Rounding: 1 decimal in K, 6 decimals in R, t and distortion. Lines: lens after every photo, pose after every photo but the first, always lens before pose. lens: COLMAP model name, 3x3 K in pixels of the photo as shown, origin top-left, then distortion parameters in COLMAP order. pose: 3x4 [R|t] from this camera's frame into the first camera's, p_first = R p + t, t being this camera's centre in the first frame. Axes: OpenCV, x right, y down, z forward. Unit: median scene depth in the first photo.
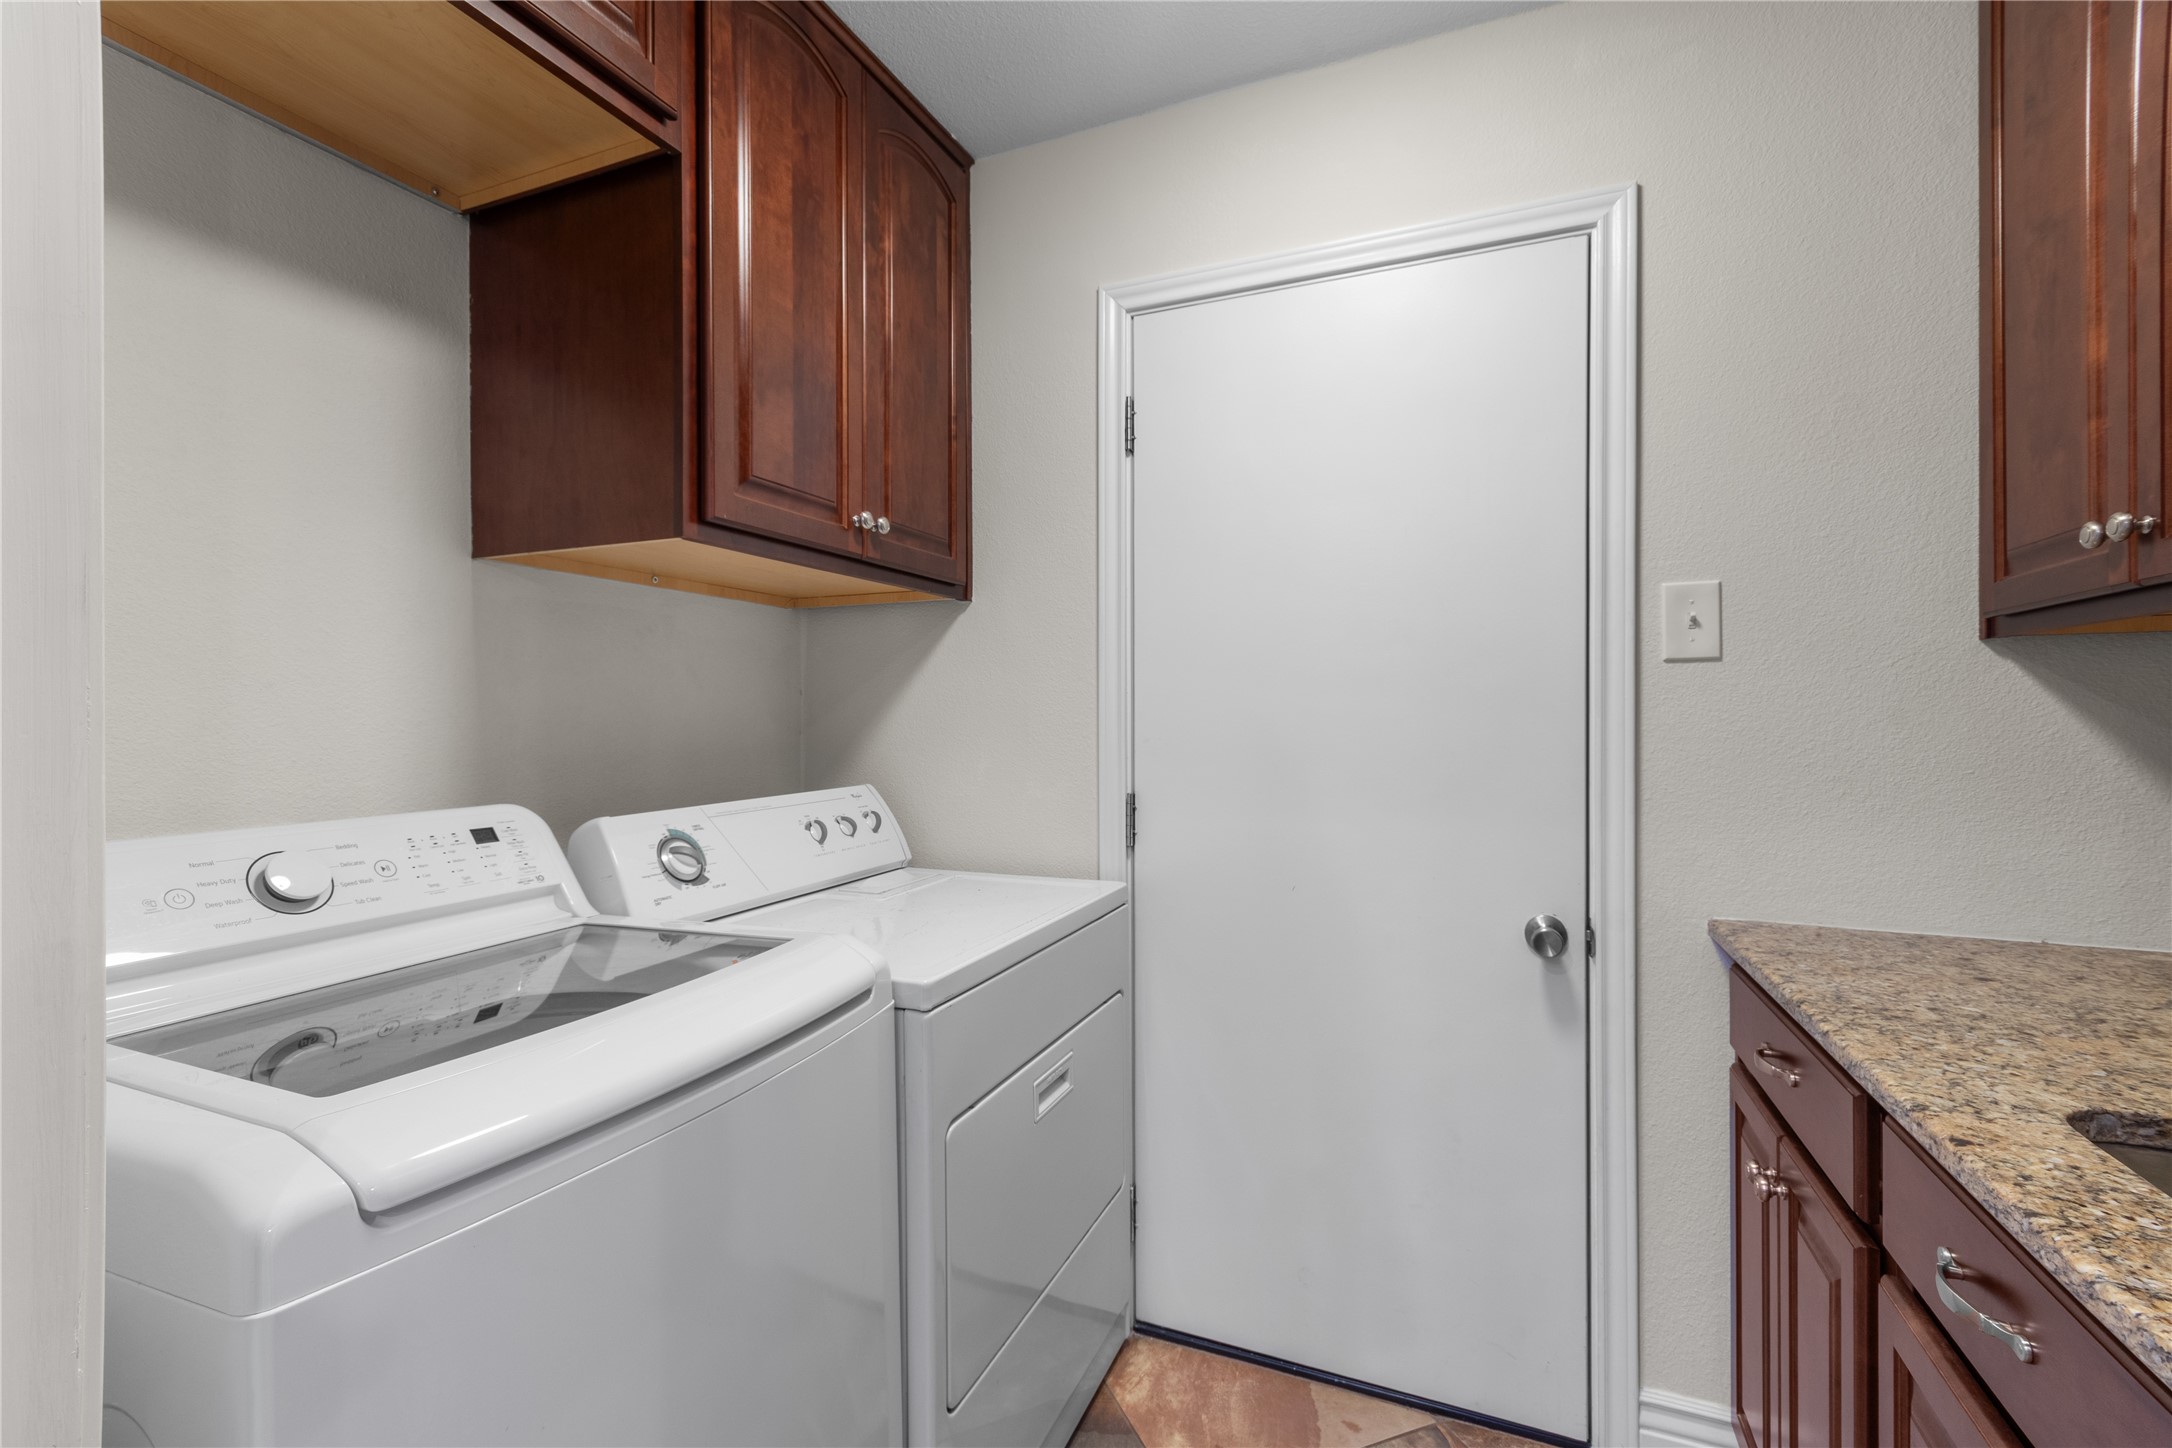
lens RADIAL K [[962.5, 0, 1076.1], [0, 962.5, 707.1], [0, 0, 1]] dist [-0.002241, 0.000317]
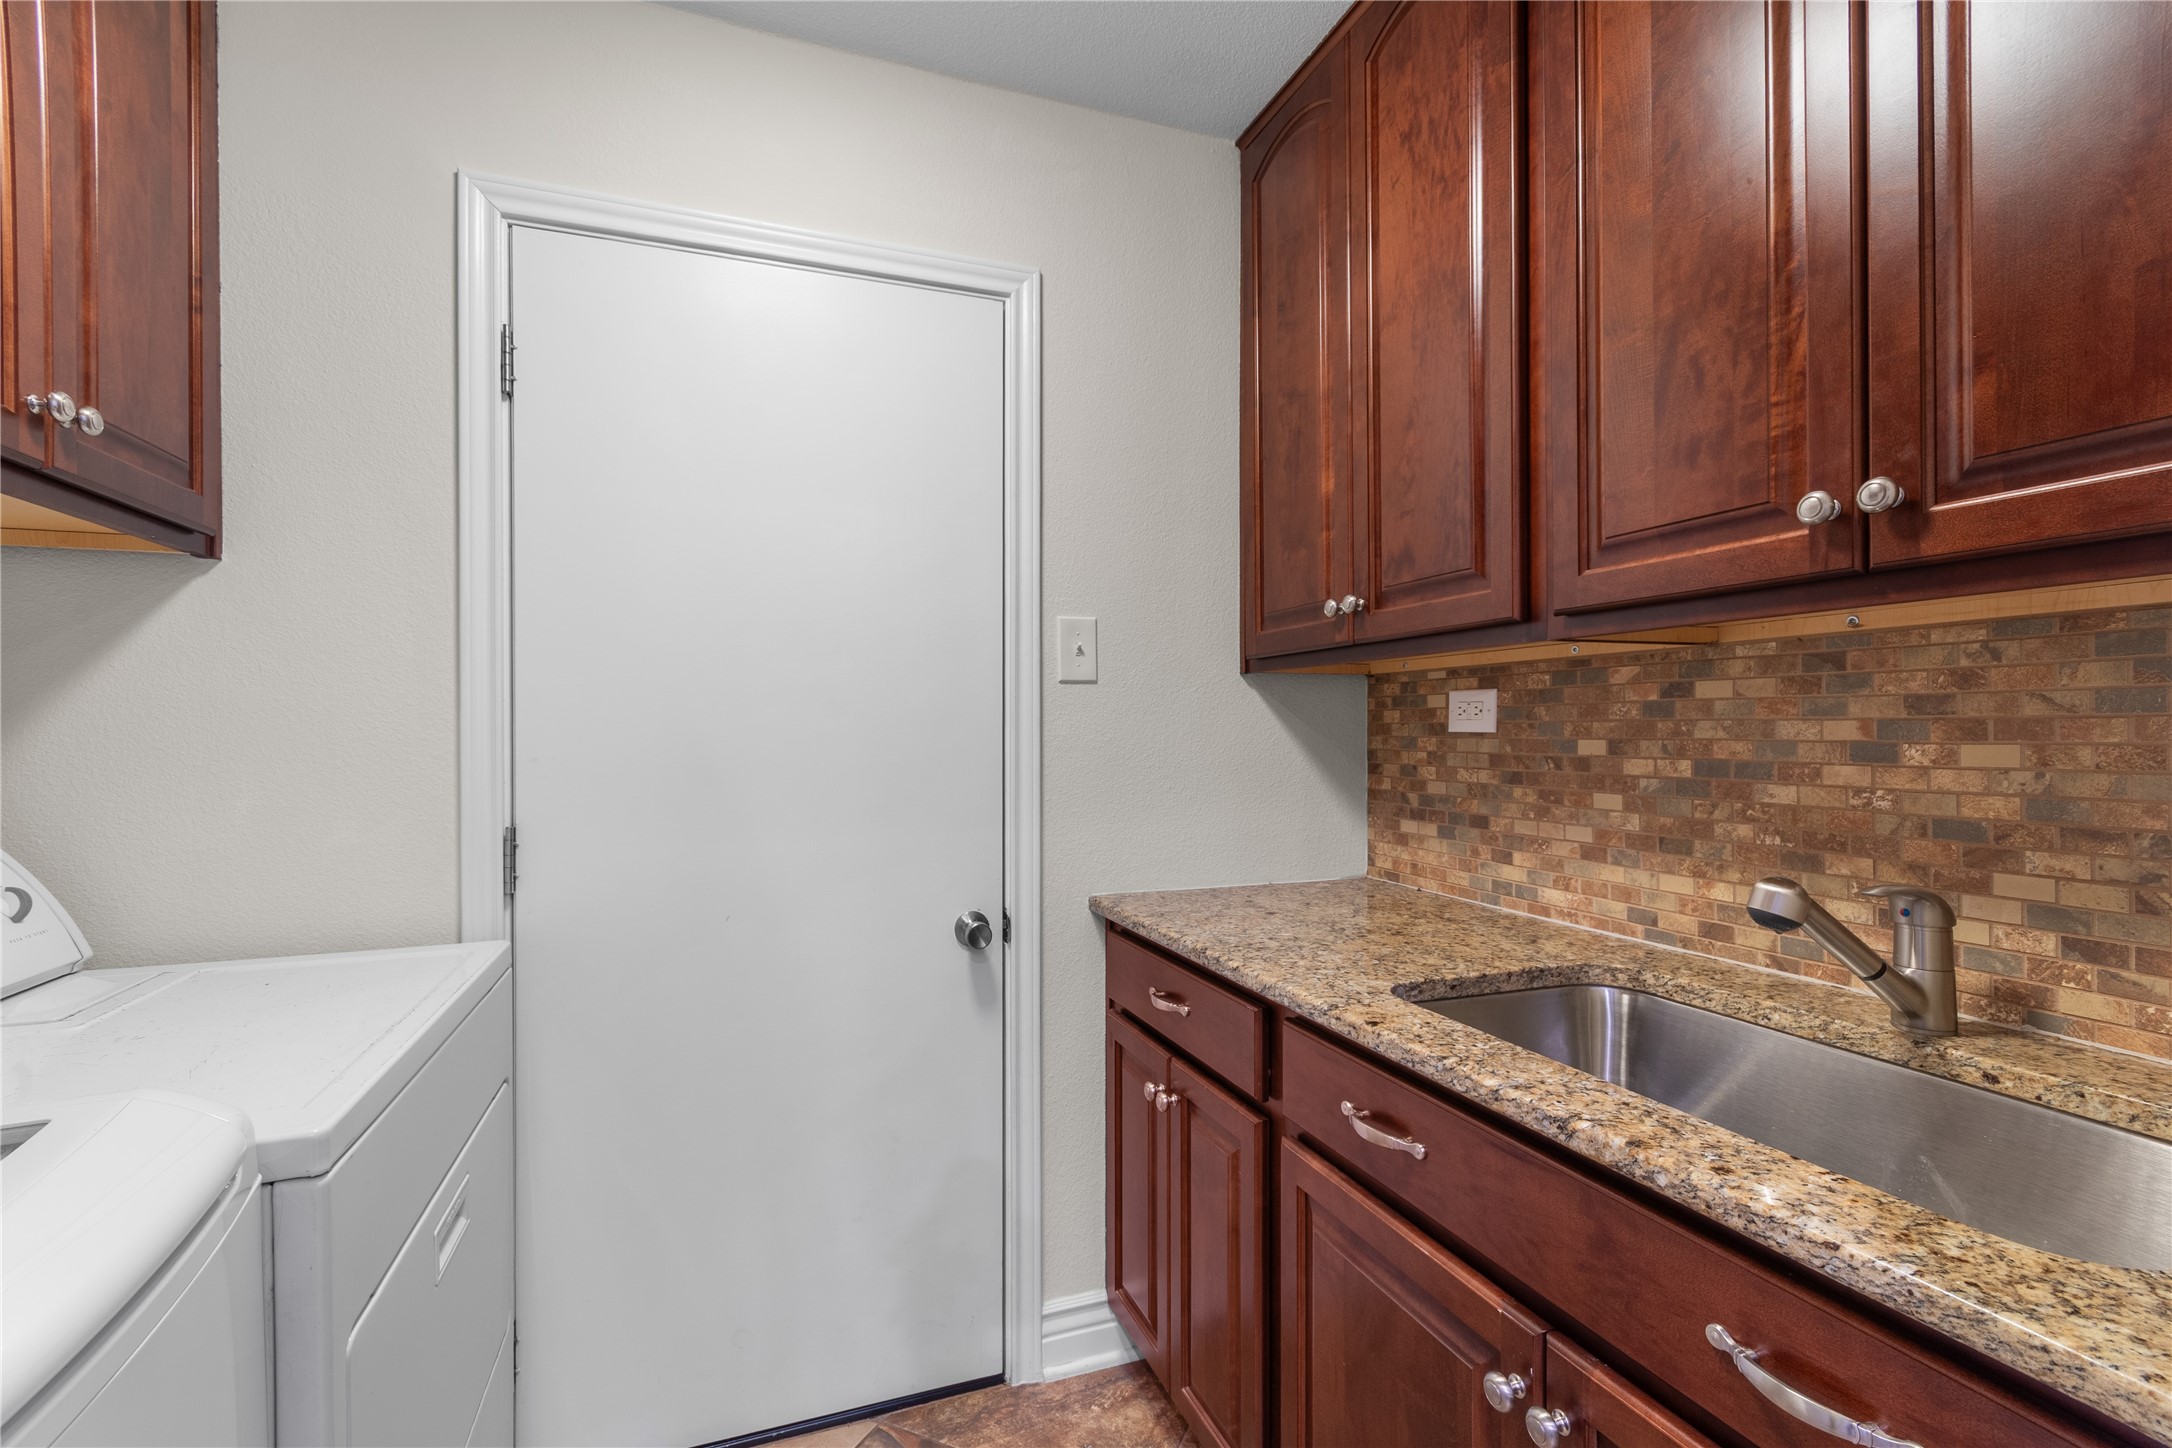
lens RADIAL K [[962.5, 0, 1083.2], [0, 962.5, 722.9], [0, 0, 1]] dist [-0.002241, 0.000317]
pose [[0.718586, 0.003431, 0.695430, -0.194348], [-0.004811, 0.999988, 0.000038, 0.001990], [-0.695422, -0.003373, 0.718594, 0.130683]]
